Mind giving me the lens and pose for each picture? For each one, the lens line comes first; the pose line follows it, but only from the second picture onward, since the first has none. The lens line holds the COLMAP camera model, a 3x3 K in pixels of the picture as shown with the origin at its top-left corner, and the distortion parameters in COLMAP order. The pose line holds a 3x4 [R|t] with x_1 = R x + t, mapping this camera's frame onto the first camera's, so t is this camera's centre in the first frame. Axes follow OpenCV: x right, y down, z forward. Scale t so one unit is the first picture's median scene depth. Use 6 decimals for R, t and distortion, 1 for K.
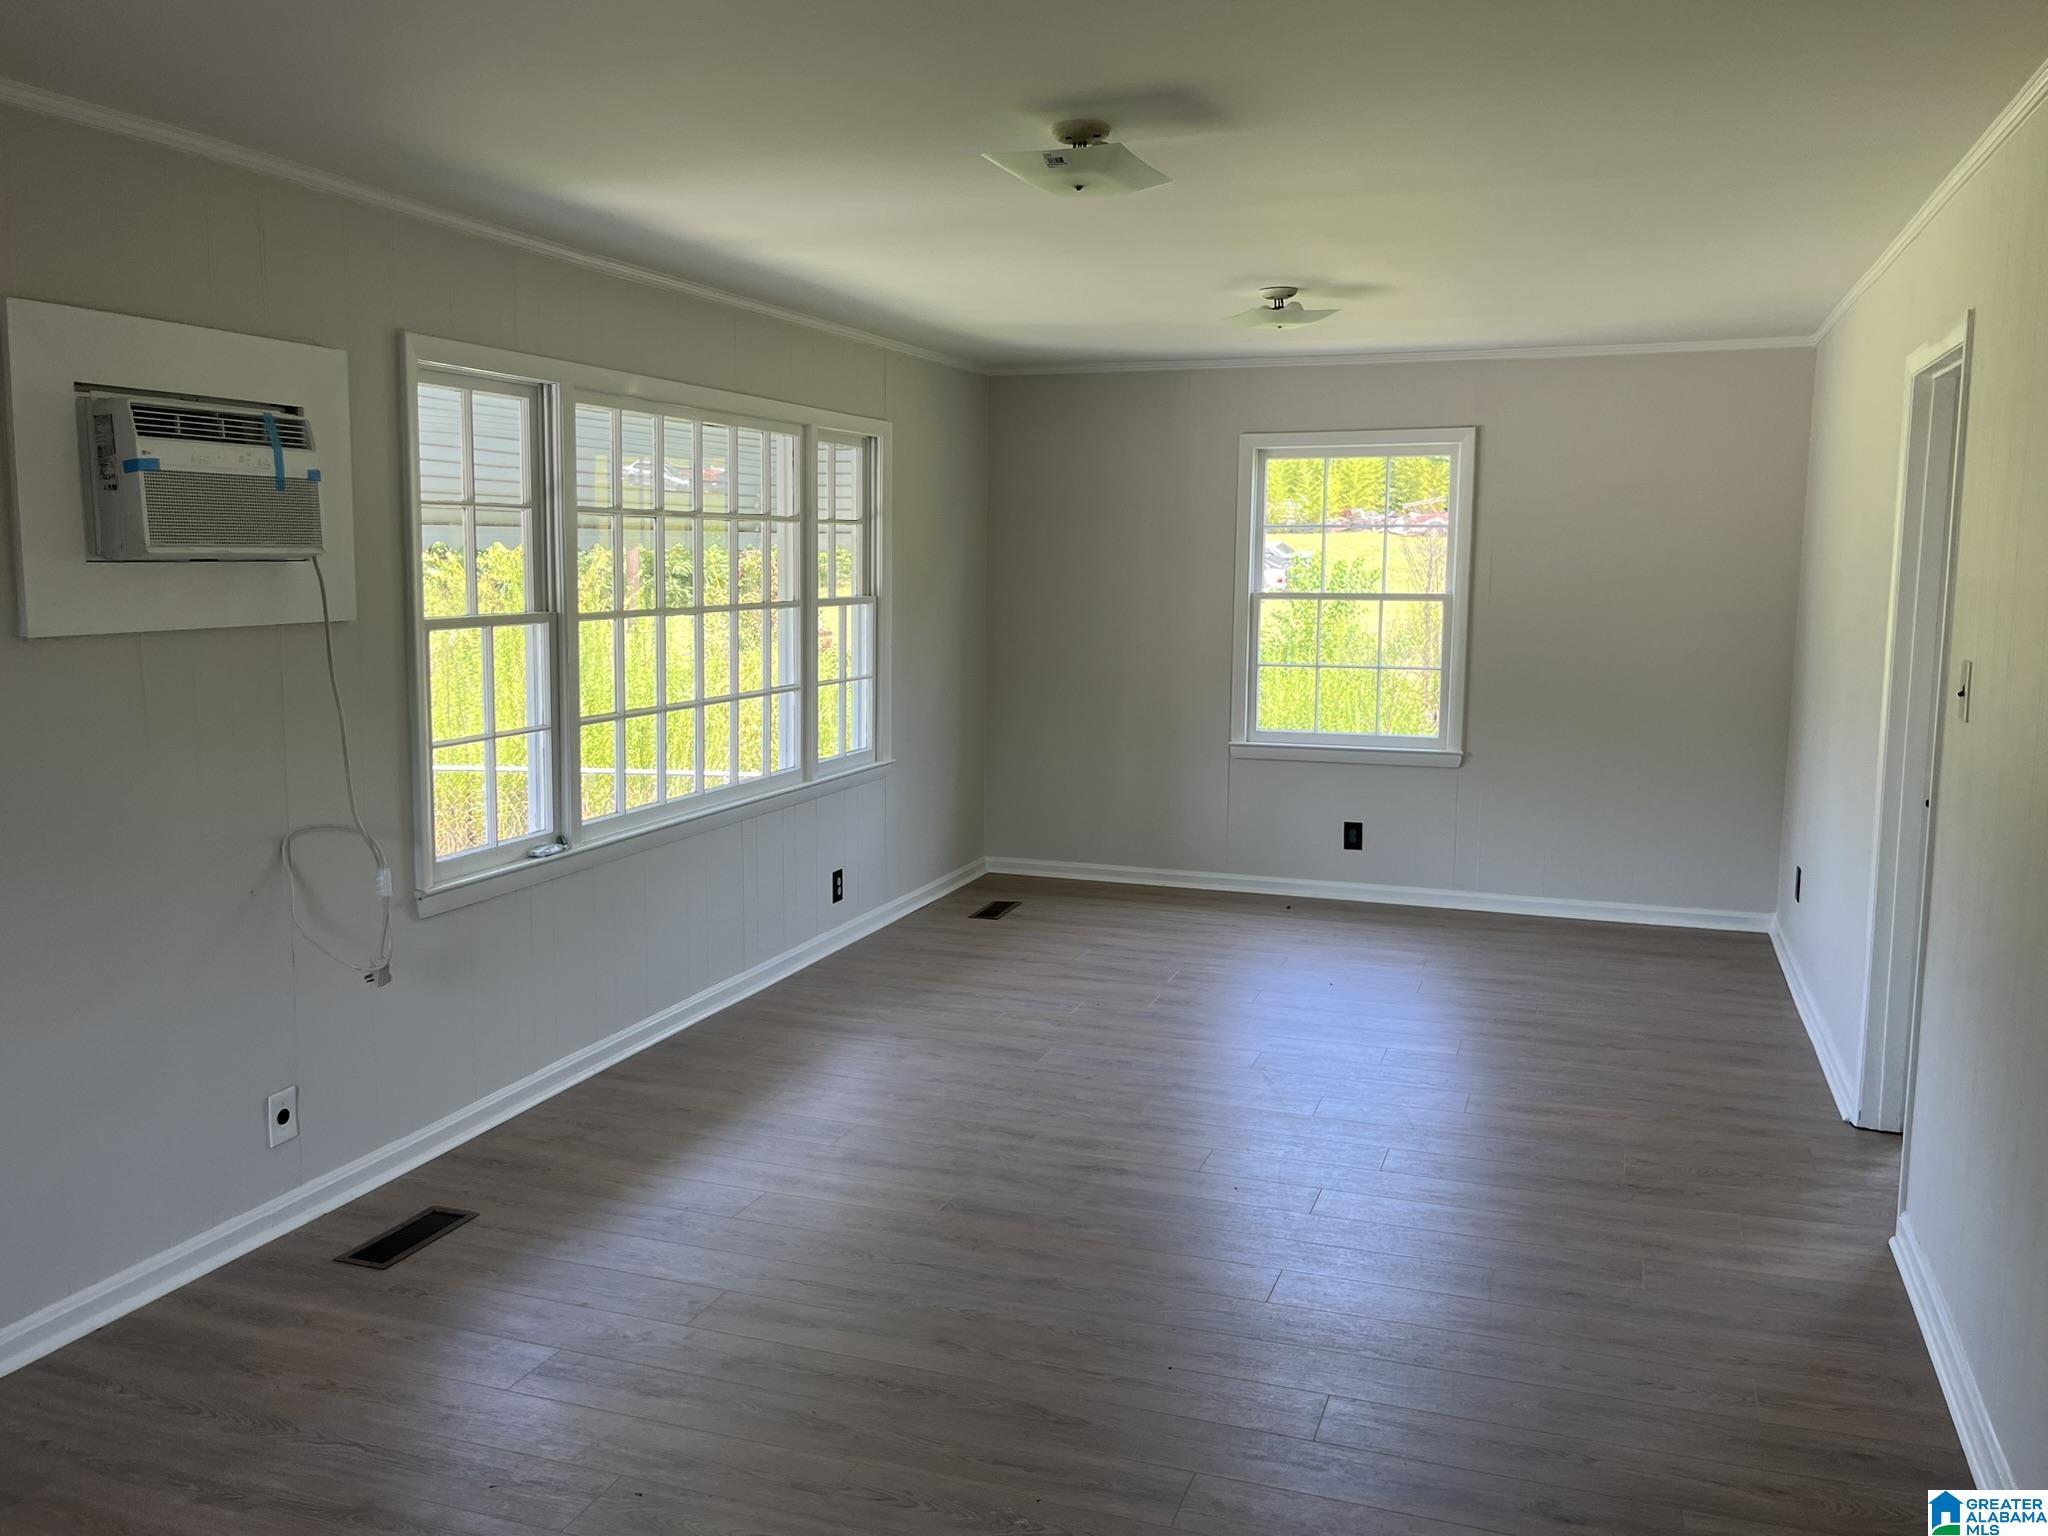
lens RADIAL K [[1687.8, 0, 1015.1], [0, 1687.8, 758.0], [0, 0, 1]] dist [0.052198, -0.071182]
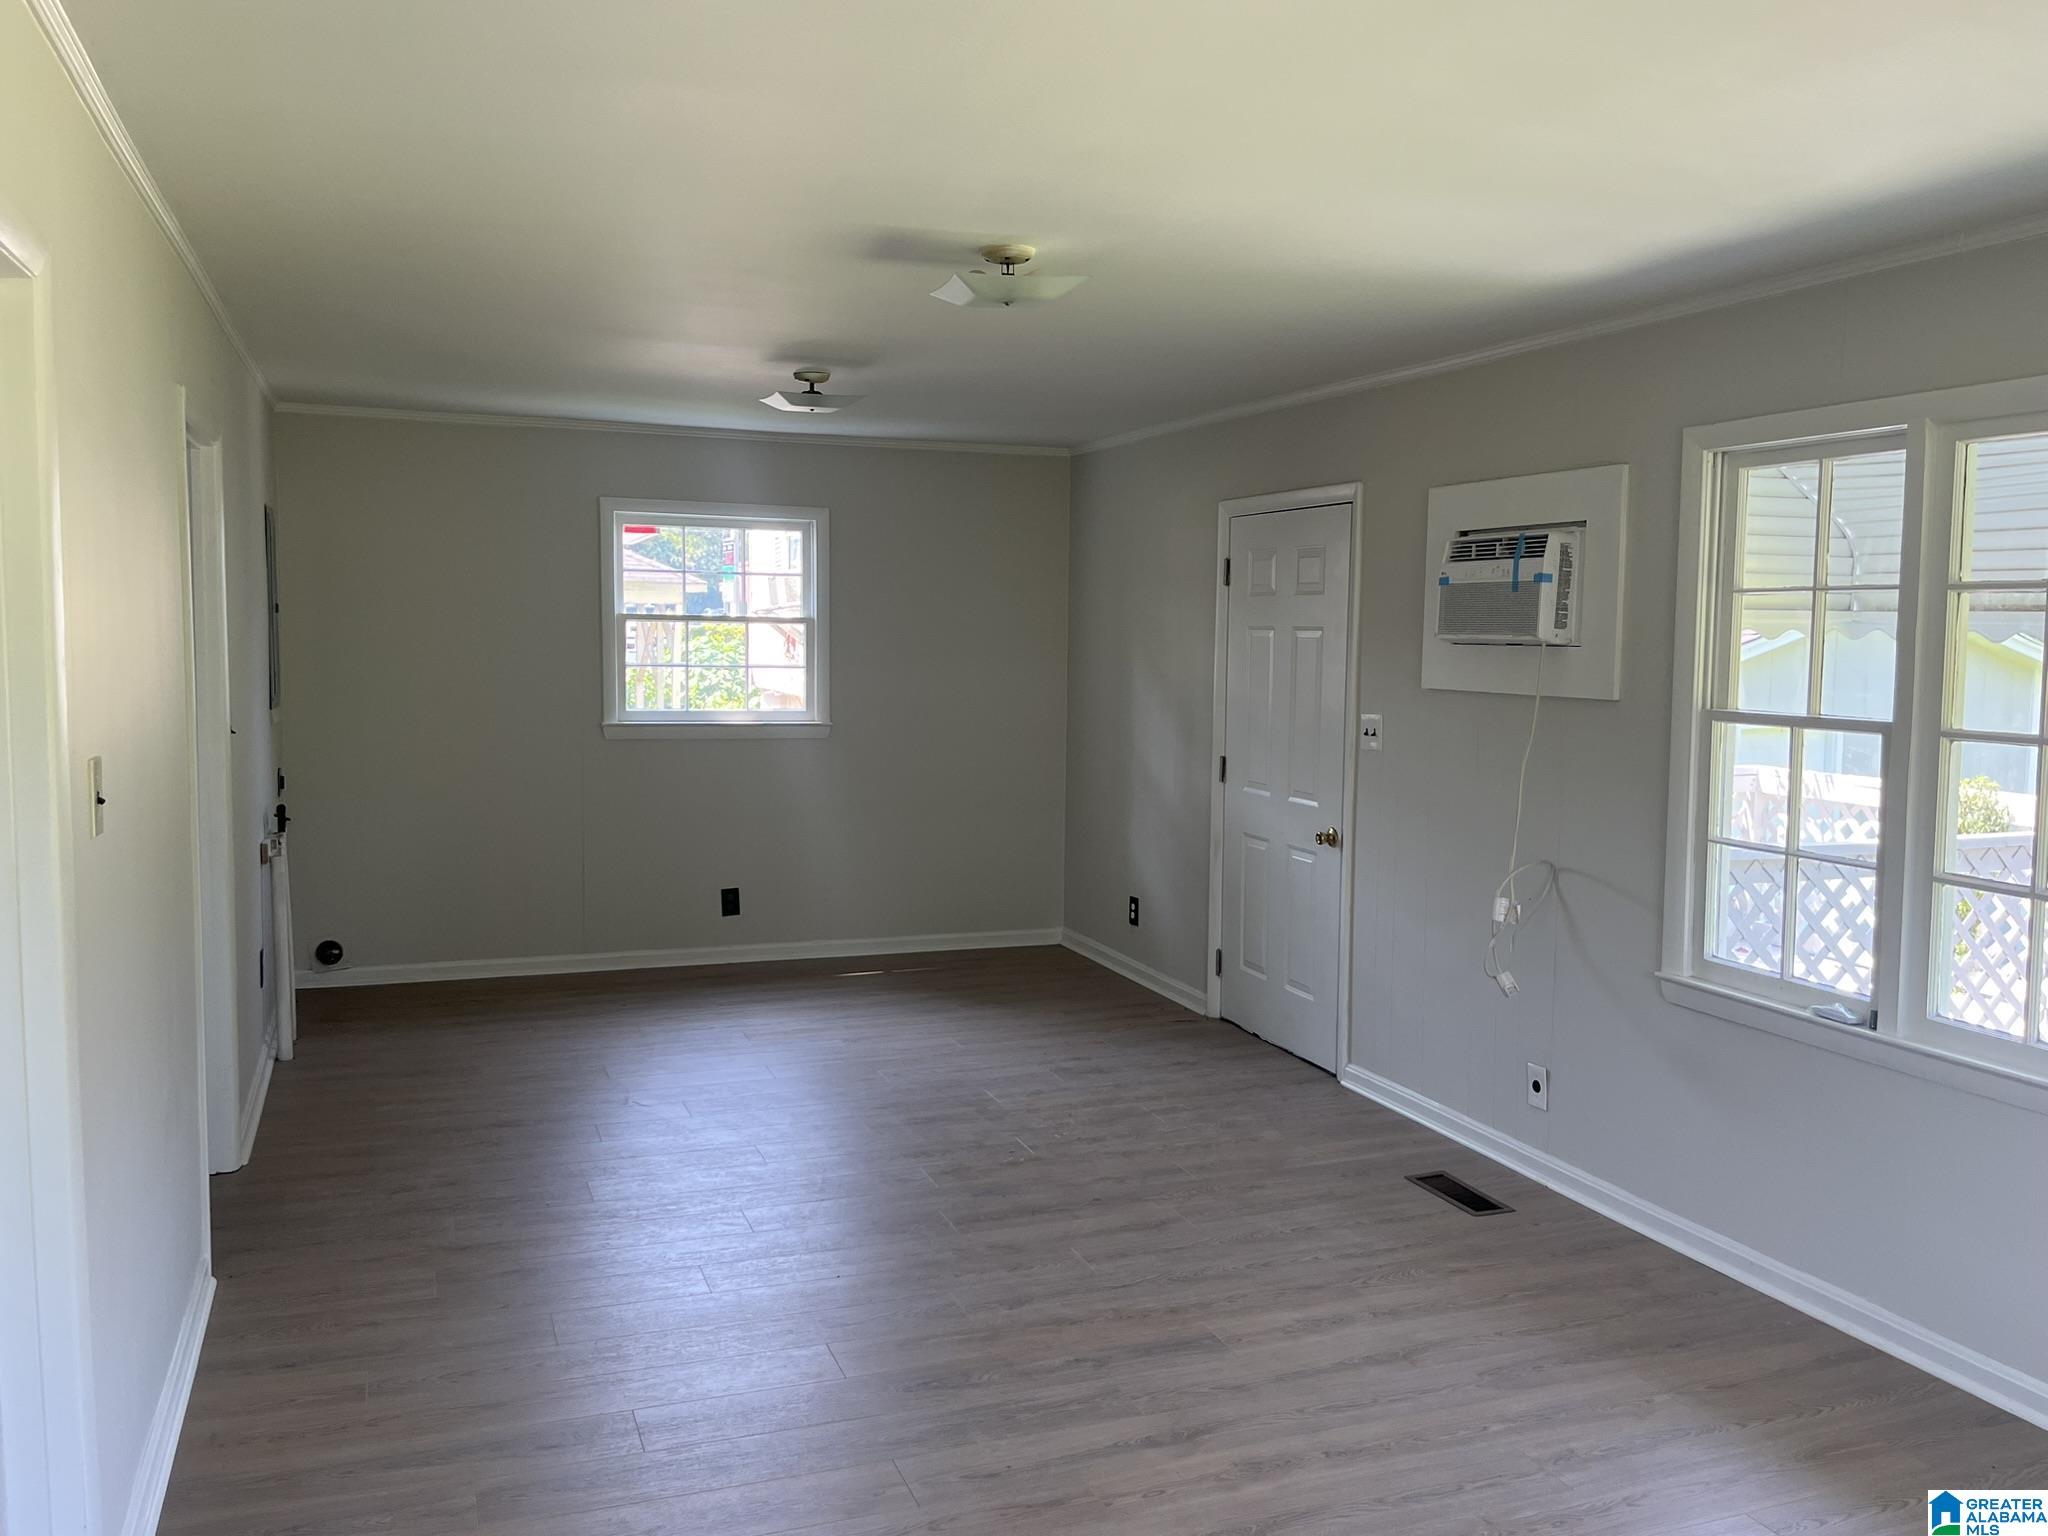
lens RADIAL K [[1687.8, 0, 1021.7], [0, 1687.8, 770.9], [0, 0, 1]] dist [0.052198, -0.071182]
pose [[-0.770663, 0.040623, -0.635947, 0.648845], [-0.092710, 0.980201, 0.174963, -0.200882], [0.630463, 0.193795, -0.751638, 1.651030]]
